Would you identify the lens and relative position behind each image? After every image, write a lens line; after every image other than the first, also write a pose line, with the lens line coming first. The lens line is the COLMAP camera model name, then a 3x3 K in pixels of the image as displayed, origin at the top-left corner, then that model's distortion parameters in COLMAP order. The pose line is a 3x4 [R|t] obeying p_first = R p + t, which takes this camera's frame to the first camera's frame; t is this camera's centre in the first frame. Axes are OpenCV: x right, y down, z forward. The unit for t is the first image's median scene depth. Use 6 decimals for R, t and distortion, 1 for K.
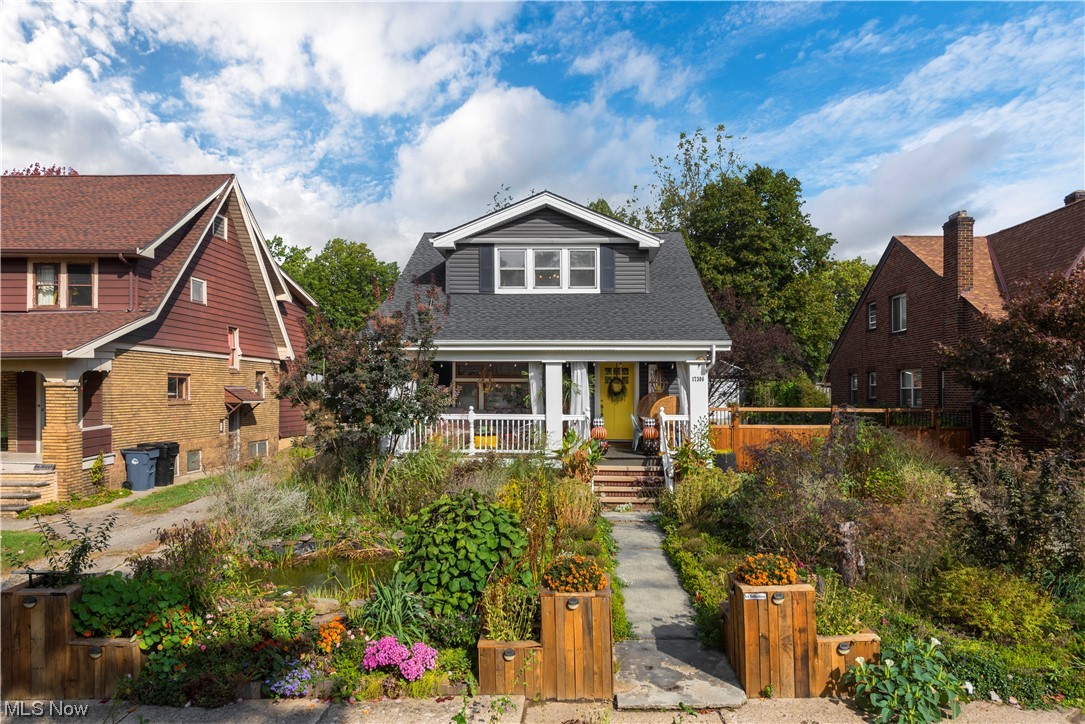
lens RADIAL K [[737.1, 0, 542.5], [0, 737.1, 362.0], [0, 0, 1]] dist [-0.000363, 0.000006]
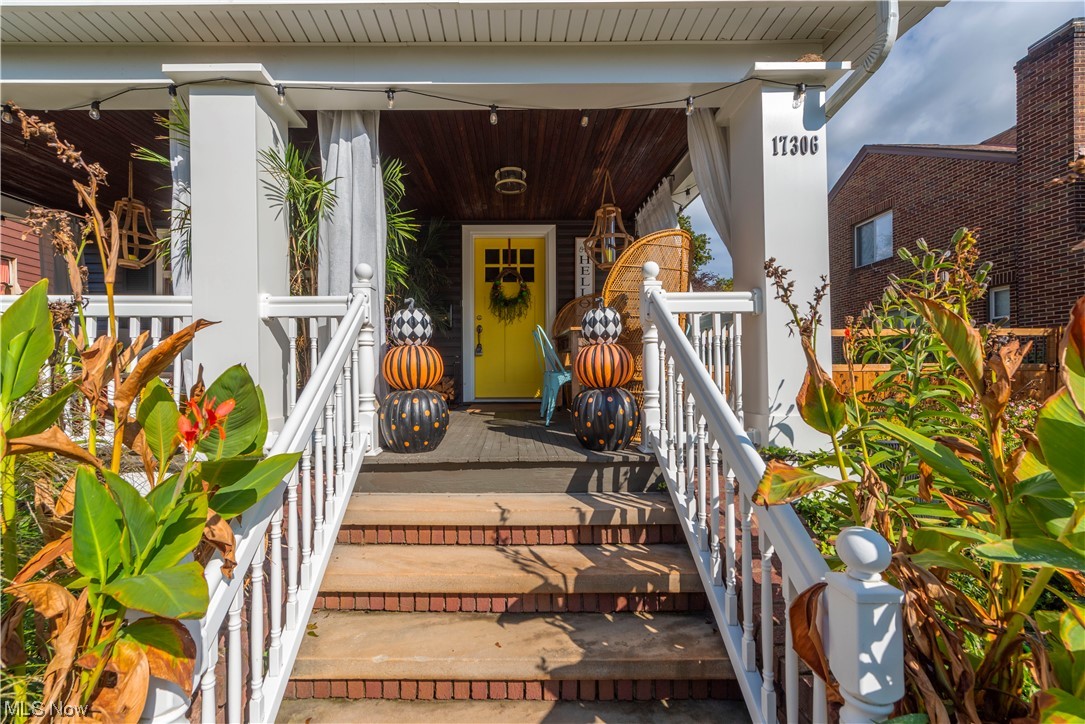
lens RADIAL K [[435.1, 0, 544.1], [0, 435.1, 365.9], [0, 0, 1]] dist [-0.010770, -0.000181]
pose [[0.993280, -0.003395, 0.115690, 0.098986], [0.001801, 0.999902, 0.013882, 0.088148], [-0.115726, -0.013581, 0.993188, 0.785725]]
